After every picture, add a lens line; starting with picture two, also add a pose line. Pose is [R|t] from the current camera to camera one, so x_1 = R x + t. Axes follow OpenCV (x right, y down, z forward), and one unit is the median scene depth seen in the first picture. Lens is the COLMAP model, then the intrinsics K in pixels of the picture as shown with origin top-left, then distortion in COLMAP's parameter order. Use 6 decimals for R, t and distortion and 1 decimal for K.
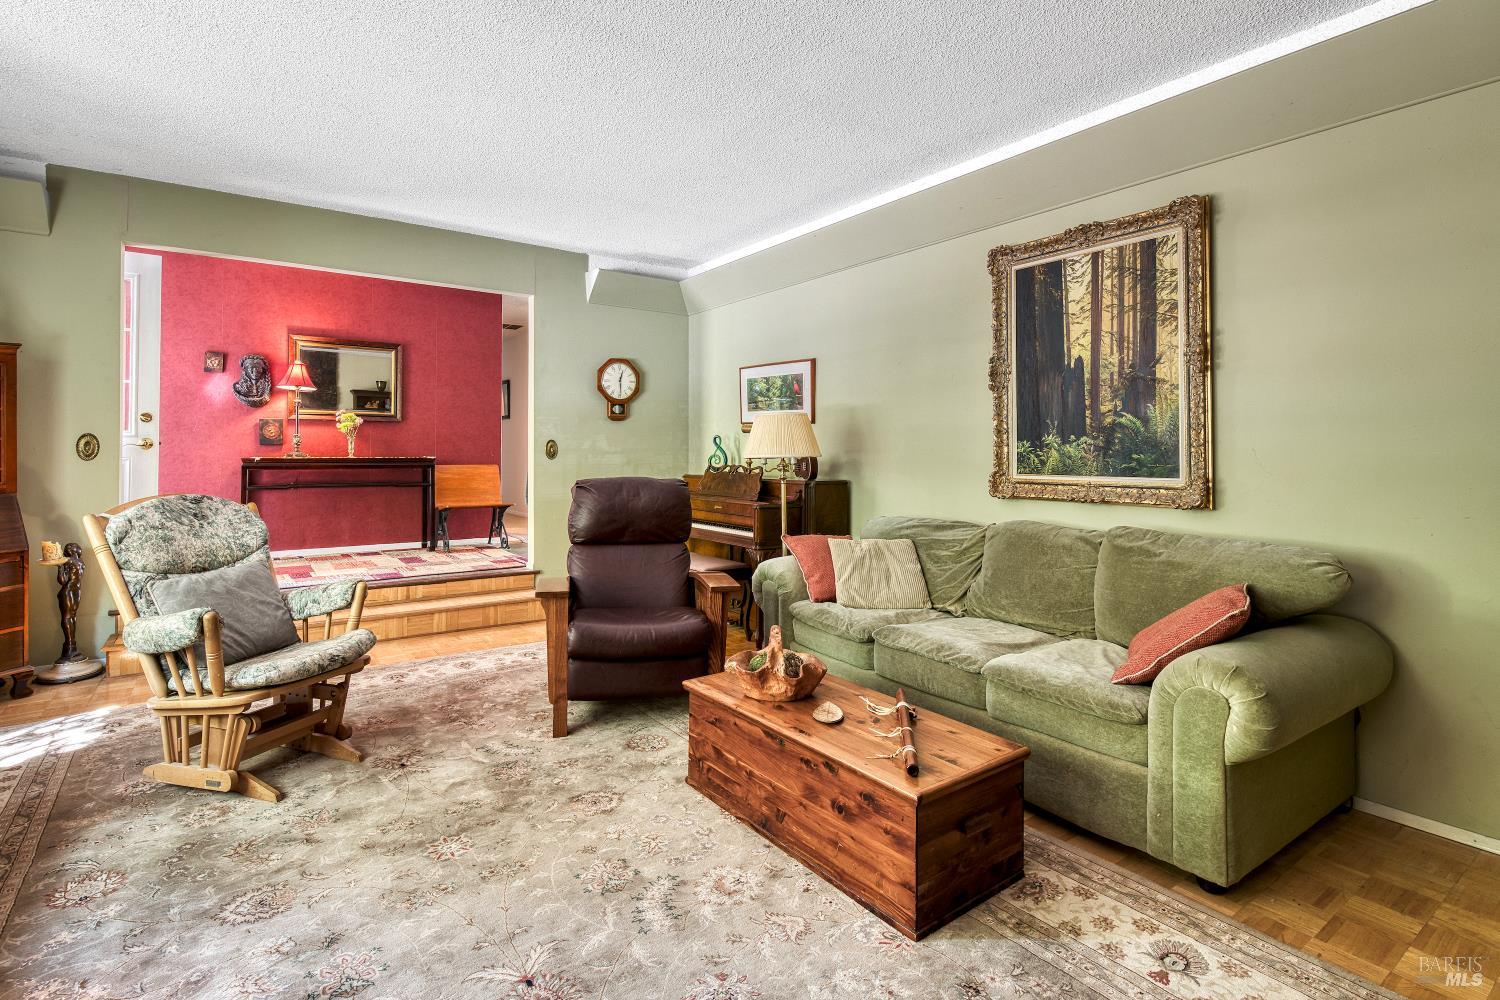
lens RADIAL K [[725.1, 0, 780.3], [0, 725.1, 440.3], [0, 0, 1]] dist [0.002545, -0.004050]
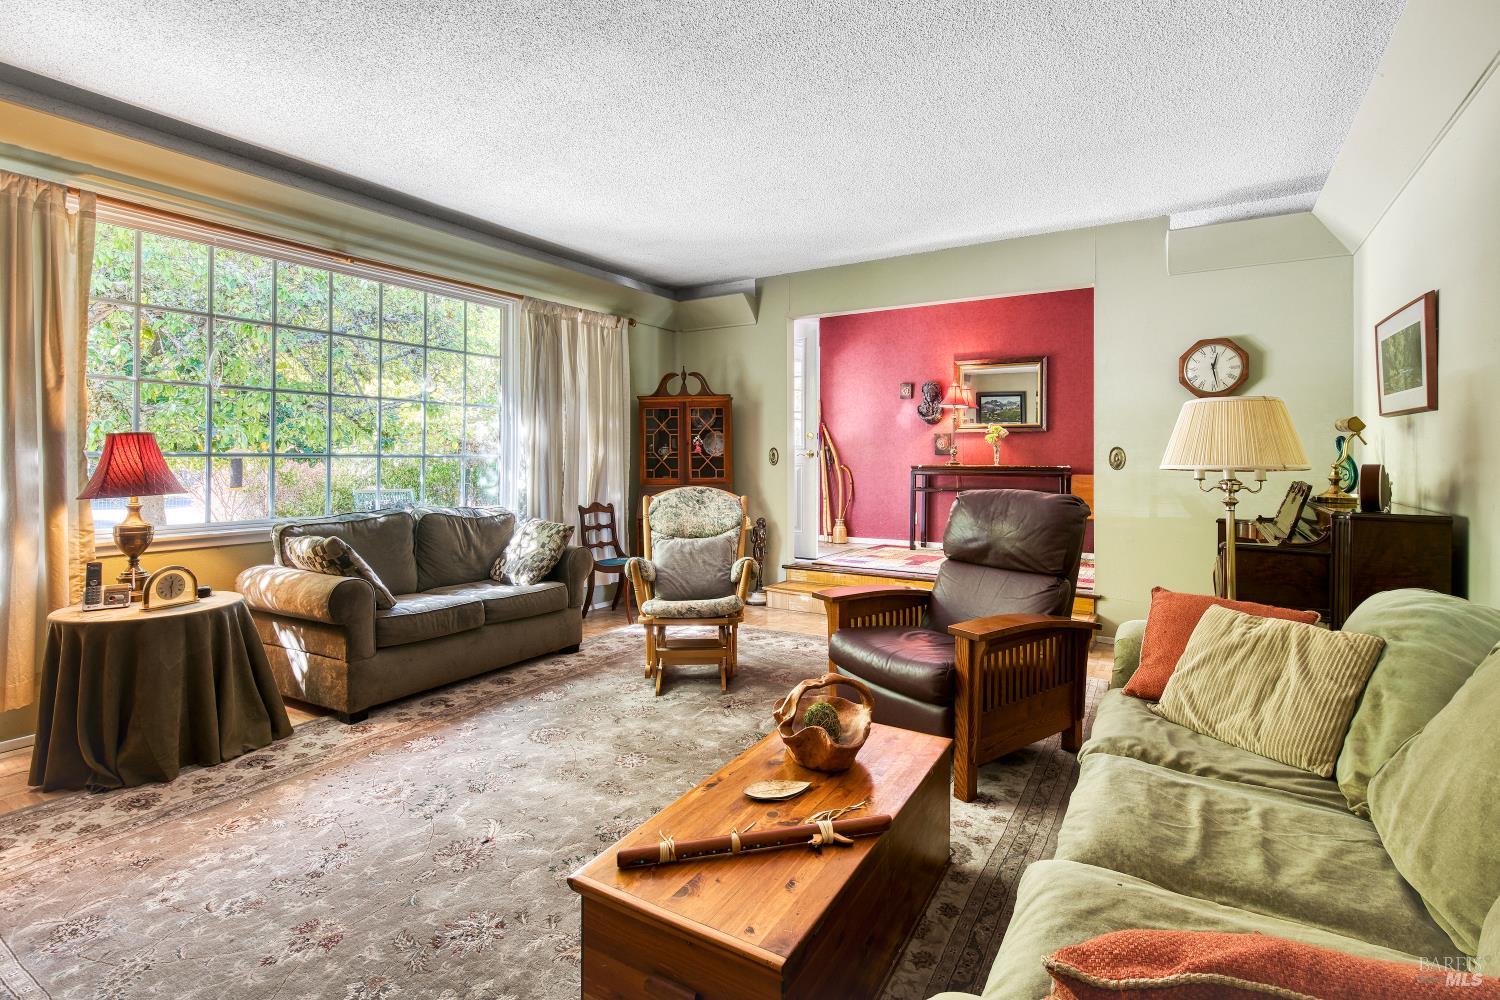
lens RADIAL K [[725.1, 0, 757.8], [0, 725.1, 460.6], [0, 0, 1]] dist [0.002545, -0.004050]
pose [[0.359095, 0.001995, -0.933299, 0.337127], [0.010141, 0.999930, 0.006040, 0.005802], [0.933246, -0.011633, 0.359050, 0.297588]]
